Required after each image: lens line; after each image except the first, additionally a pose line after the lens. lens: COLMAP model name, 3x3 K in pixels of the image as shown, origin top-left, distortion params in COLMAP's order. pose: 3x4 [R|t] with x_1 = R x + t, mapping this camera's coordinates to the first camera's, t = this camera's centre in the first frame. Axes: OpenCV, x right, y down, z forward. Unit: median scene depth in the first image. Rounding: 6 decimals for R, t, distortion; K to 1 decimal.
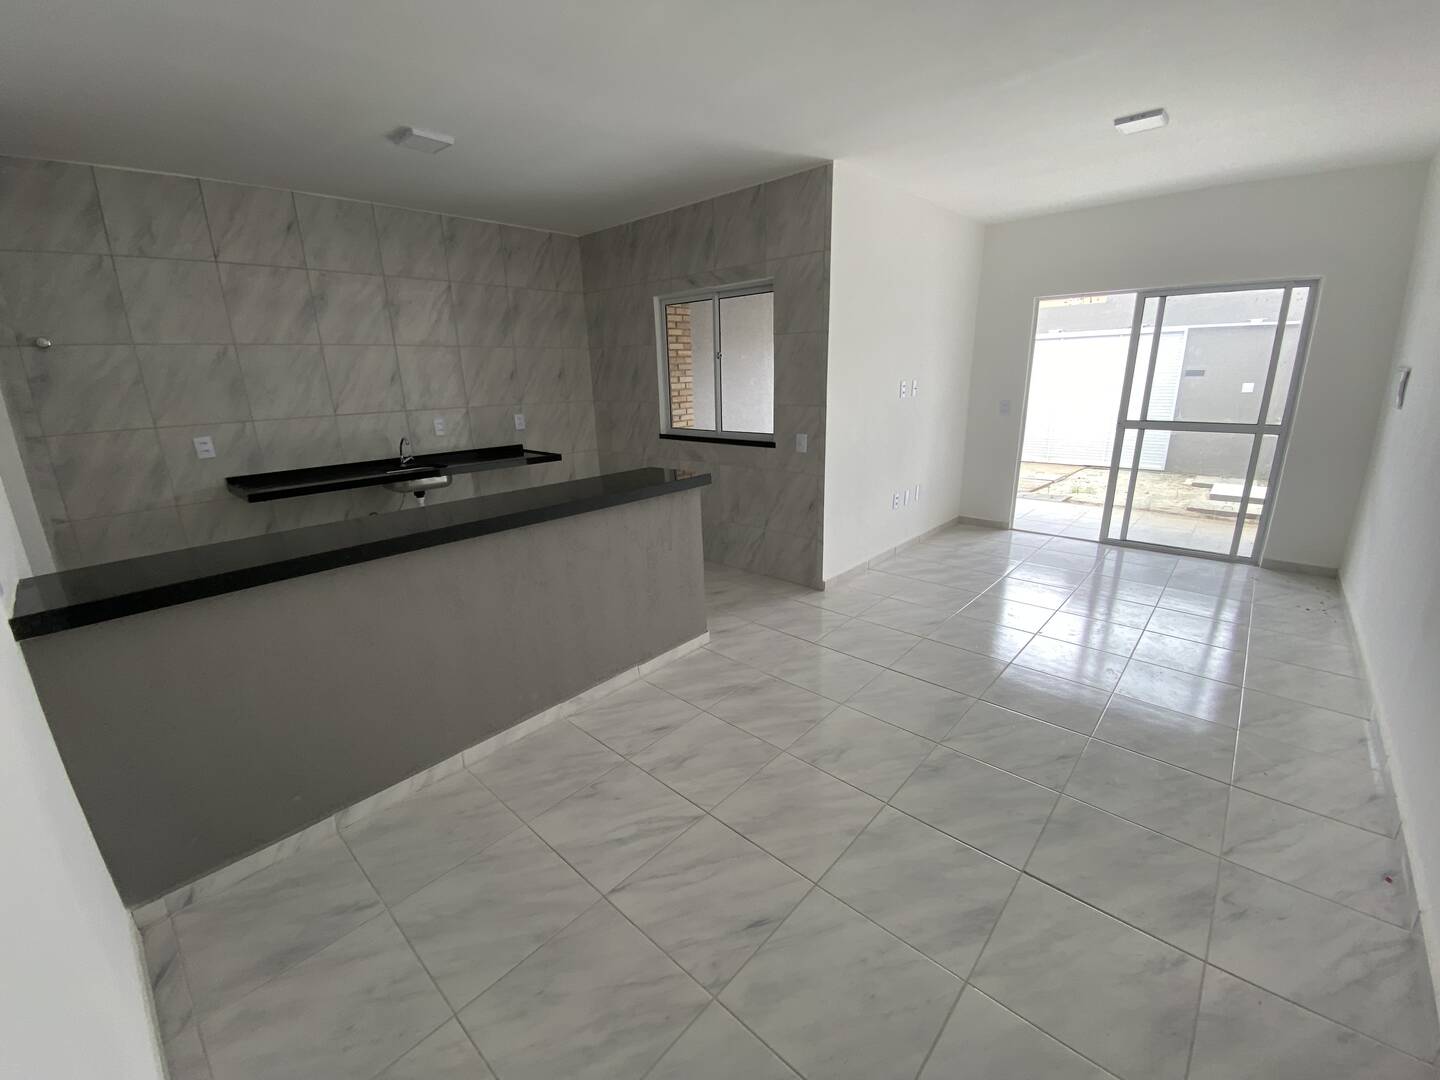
lens RADIAL K [[591.7, 0, 720.0], [0, 591.7, 540.0], [0, 0, 1]] dist [0.030164, -0.026693]
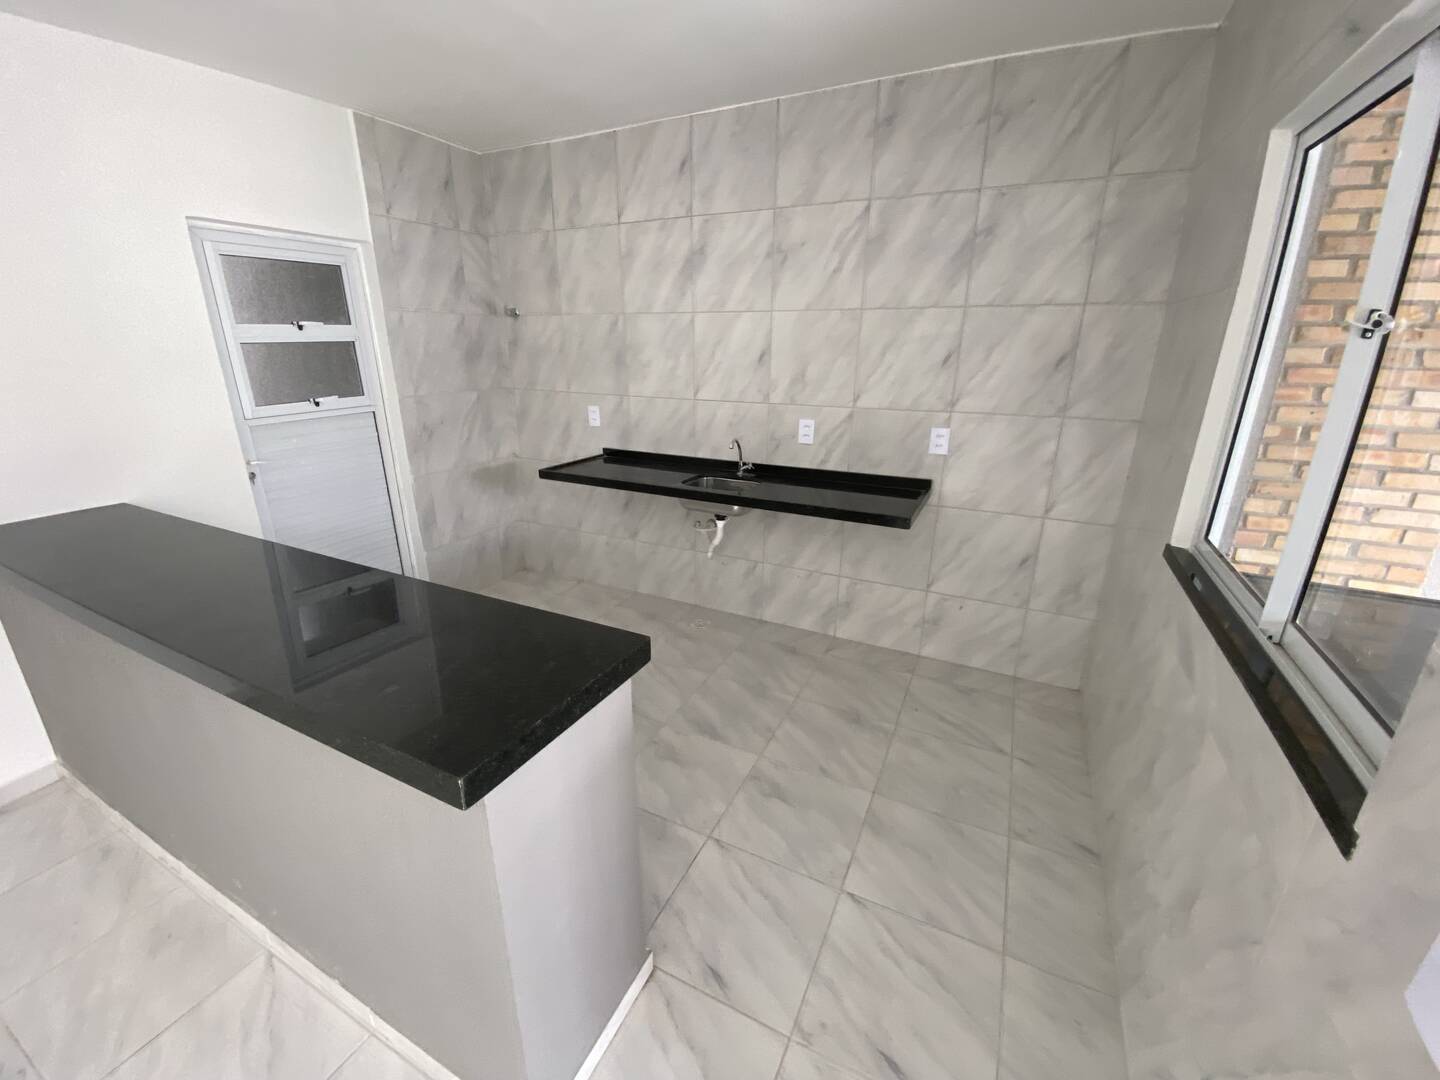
lens RADIAL K [[591.7, 0, 720.0], [0, 591.7, 540.0], [0, 0, 1]] dist [0.030164, -0.026693]
pose [[0.277569, 0.329571, -0.902407, 0.193016], [-0.275328, 0.927205, 0.253940, -0.264527], [0.920408, 0.177972, 0.348103, 0.835520]]
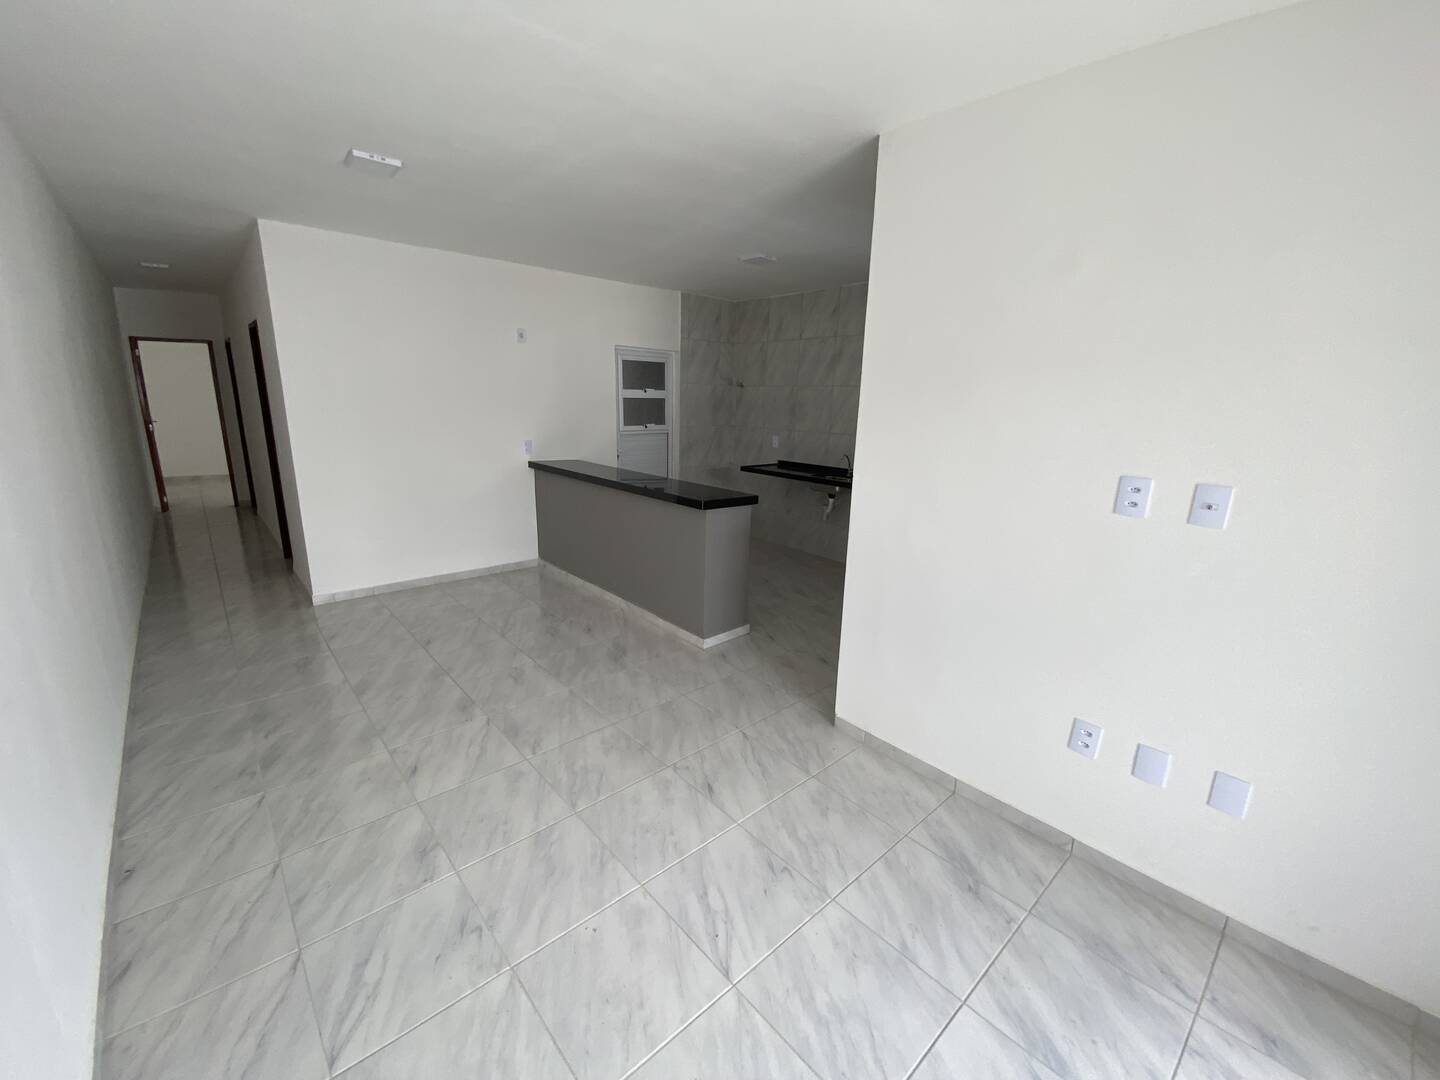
lens RADIAL K [[565.5, 0, 708.0], [0, 565.5, 560.1], [0, 0, 1]] dist [-0.016042, -0.000109]
pose [[-0.108641, 0.293757, -0.949686, 0.874998], [-0.295990, 0.902450, 0.313006, -0.294533], [0.948993, 0.315103, -0.011094, 0.888538]]
